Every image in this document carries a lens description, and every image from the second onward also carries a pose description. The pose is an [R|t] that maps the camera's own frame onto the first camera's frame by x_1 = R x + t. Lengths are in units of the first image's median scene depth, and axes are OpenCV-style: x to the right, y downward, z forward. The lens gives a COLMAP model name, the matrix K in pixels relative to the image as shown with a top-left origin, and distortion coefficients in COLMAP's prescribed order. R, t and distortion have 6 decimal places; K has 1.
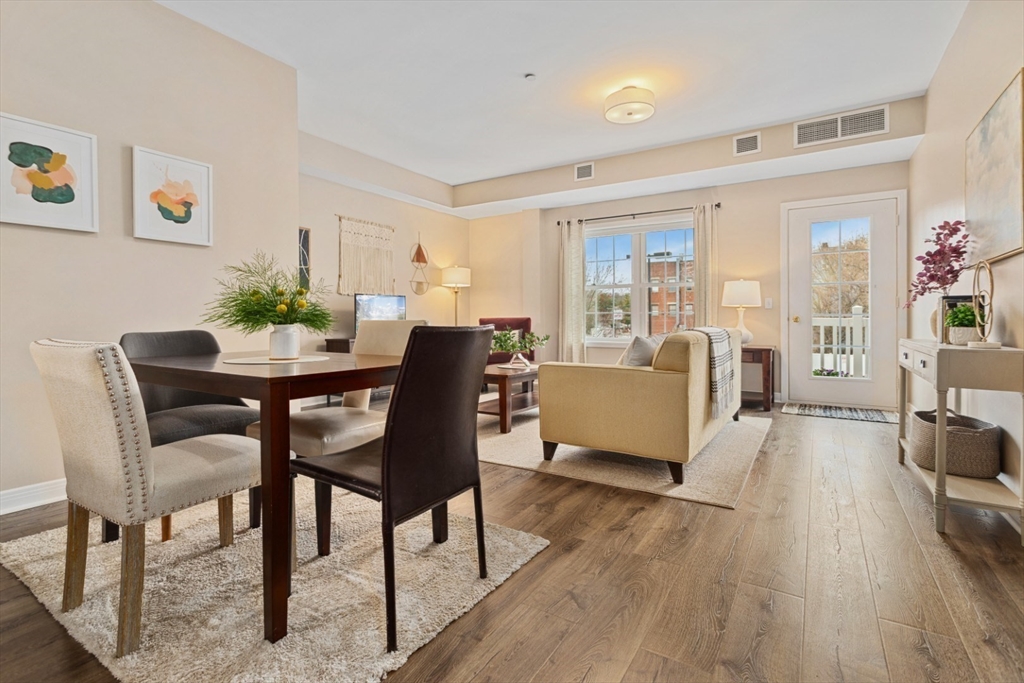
lens RADIAL K [[487.6, 0, 519.0], [0, 487.6, 320.6], [0, 0, 1]] dist [0.000876, 0.000505]
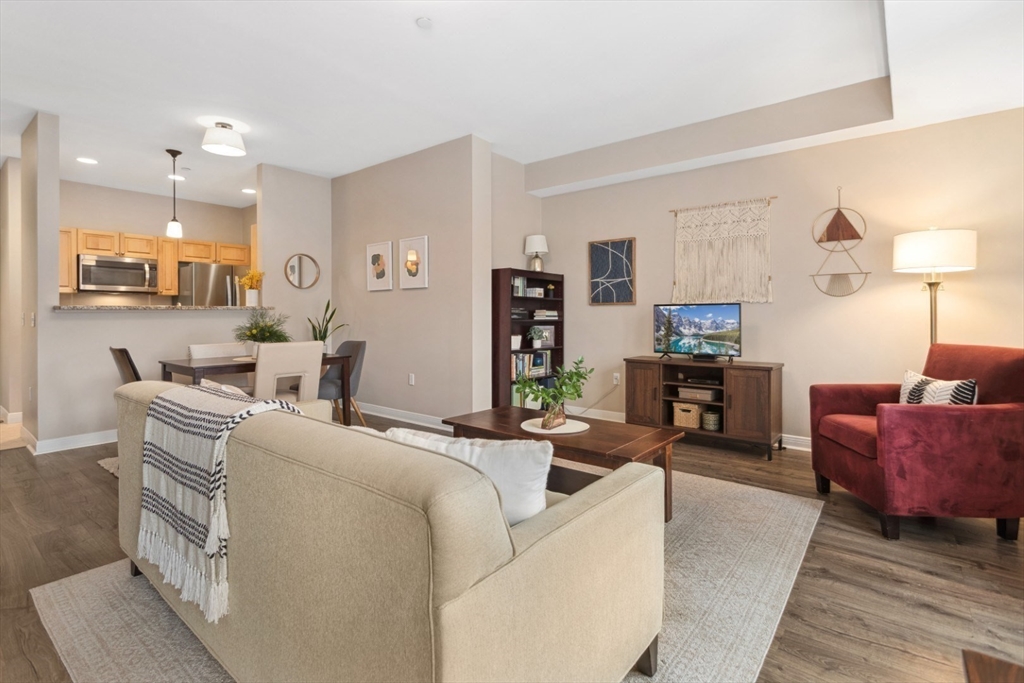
lens RADIAL K [[493.3, 0, 514.3], [0, 493.3, 316.2], [0, 0, 1]] dist [0.002317, 0.001480]
pose [[-0.129592, 0.007385, -0.991540, 0.906820], [0.000342, 0.999973, 0.007403, -0.072714], [0.991567, 0.000620, -0.129591, 1.494082]]
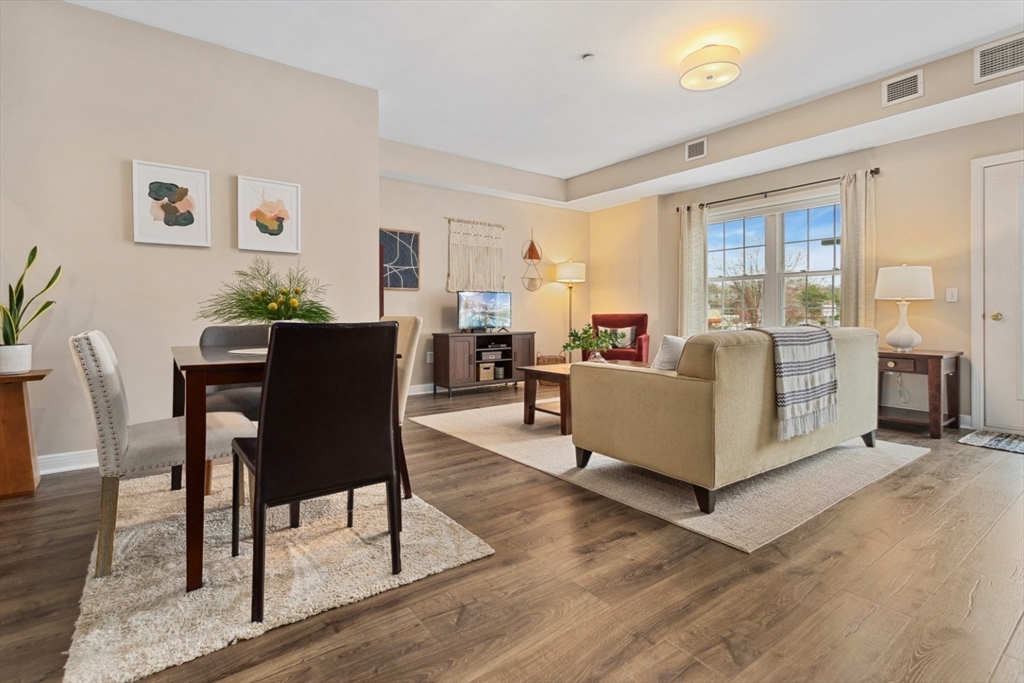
lens RADIAL K [[493.3, 0, 514.3], [0, 493.3, 316.2], [0, 0, 1]] dist [0.002317, 0.001480]
pose [[0.930622, 0.002743, -0.365972, 0.290887], [-0.002949, 0.999996, -0.000006, -0.001980], [0.365971, 0.001085, 0.930626, 0.079602]]
